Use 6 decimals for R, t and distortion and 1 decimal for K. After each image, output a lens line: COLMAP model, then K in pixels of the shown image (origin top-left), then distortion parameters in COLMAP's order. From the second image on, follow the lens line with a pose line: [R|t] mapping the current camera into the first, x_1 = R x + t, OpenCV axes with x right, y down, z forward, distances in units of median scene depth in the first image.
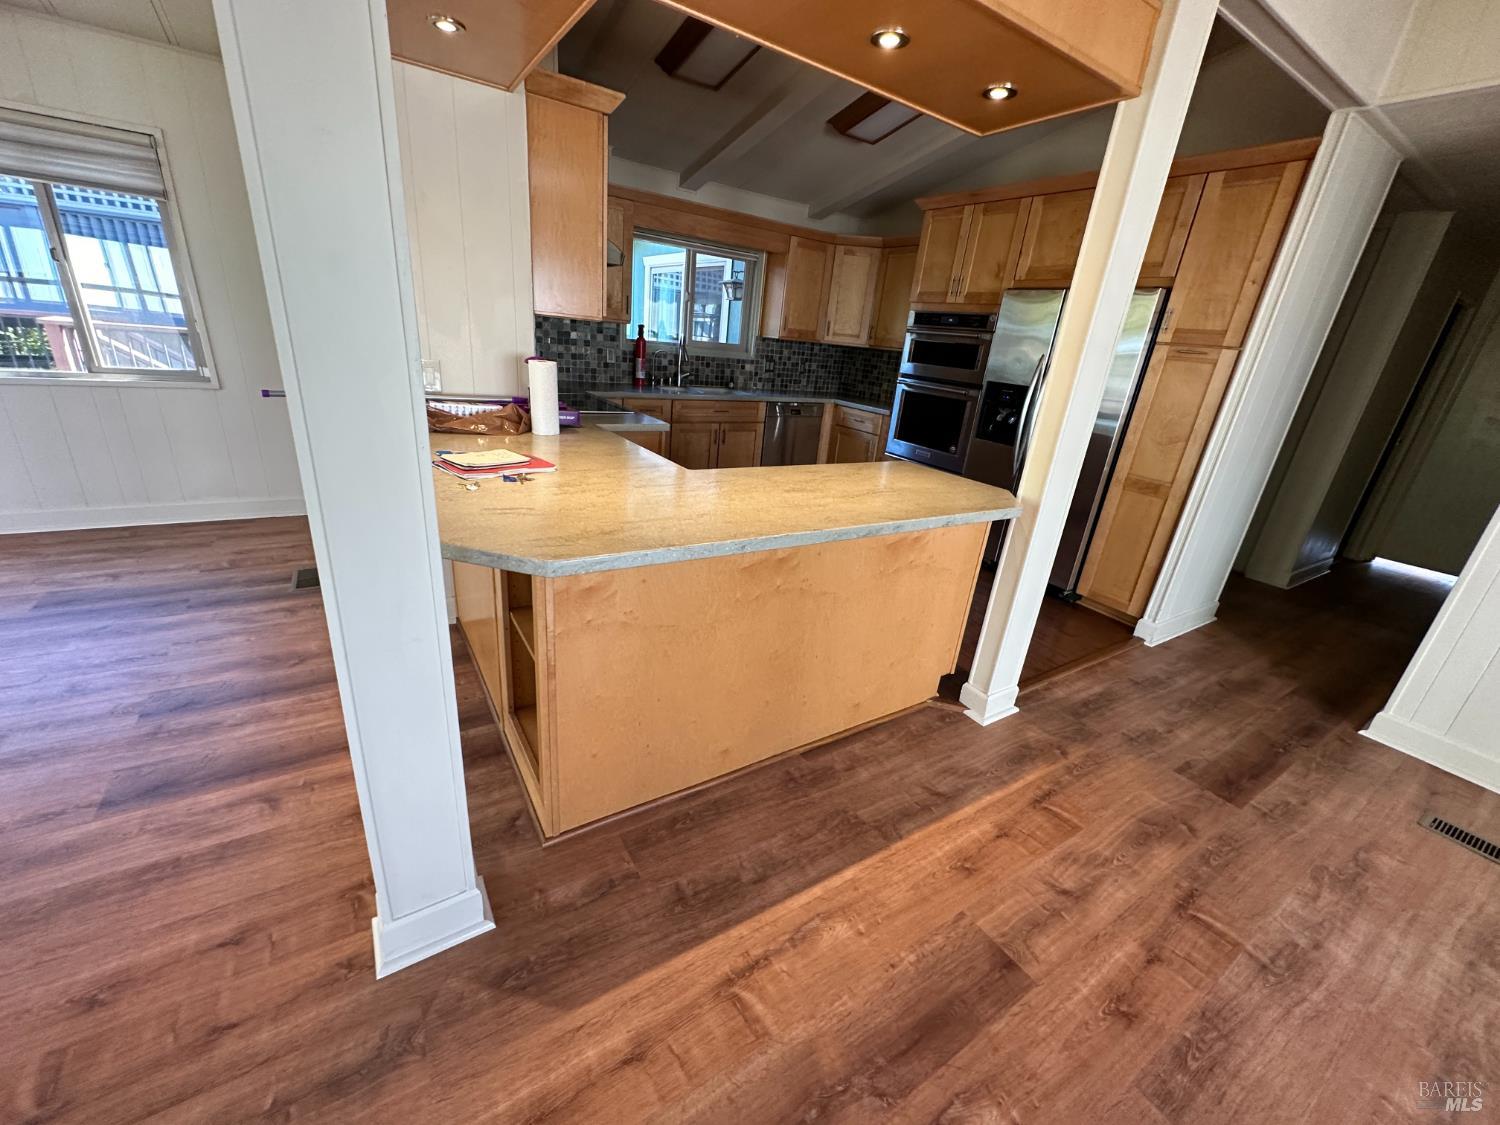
lens RADIAL K [[596.2, 0, 750.0], [0, 596.2, 562.5], [0, 0, 1]] dist [-0.000397, 0.000417]
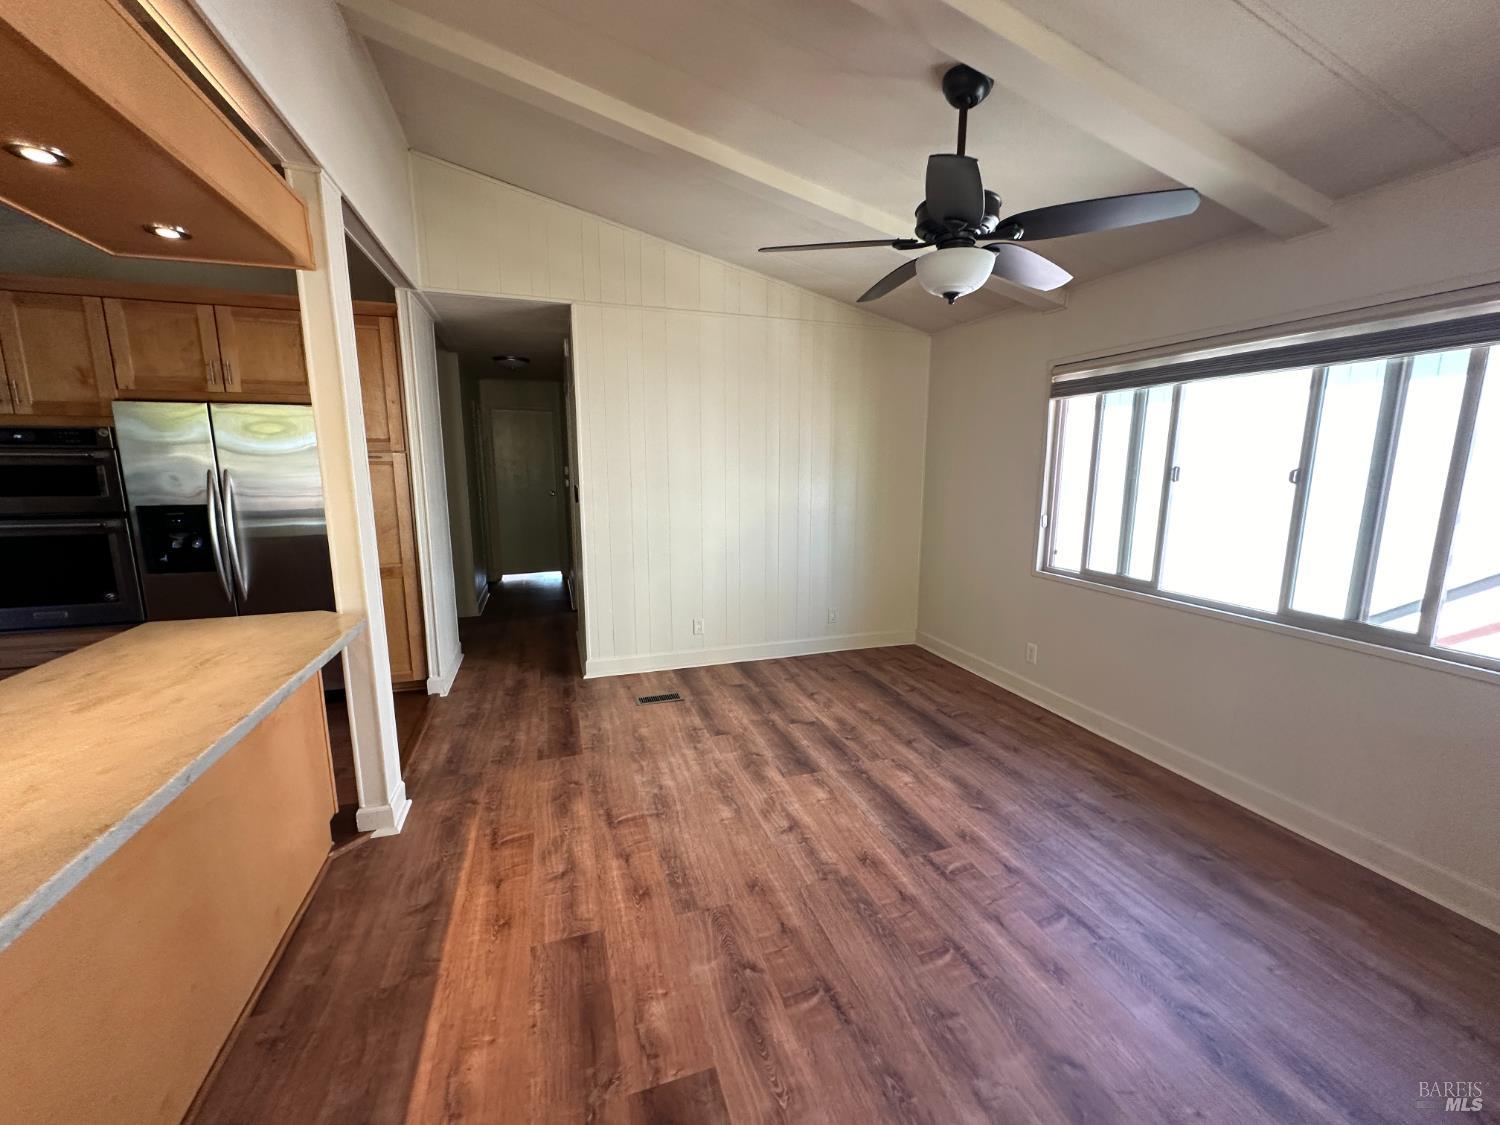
lens RADIAL K [[596.2, 0, 750.0], [0, 596.2, 562.5], [0, 0, 1]] dist [-0.000397, 0.000417]
pose [[0.245523, -0.252757, 0.935859, -0.268847], [0.367753, 0.917528, 0.151326, -0.072822], [-0.896926, 0.307011, 0.318227, 0.015333]]
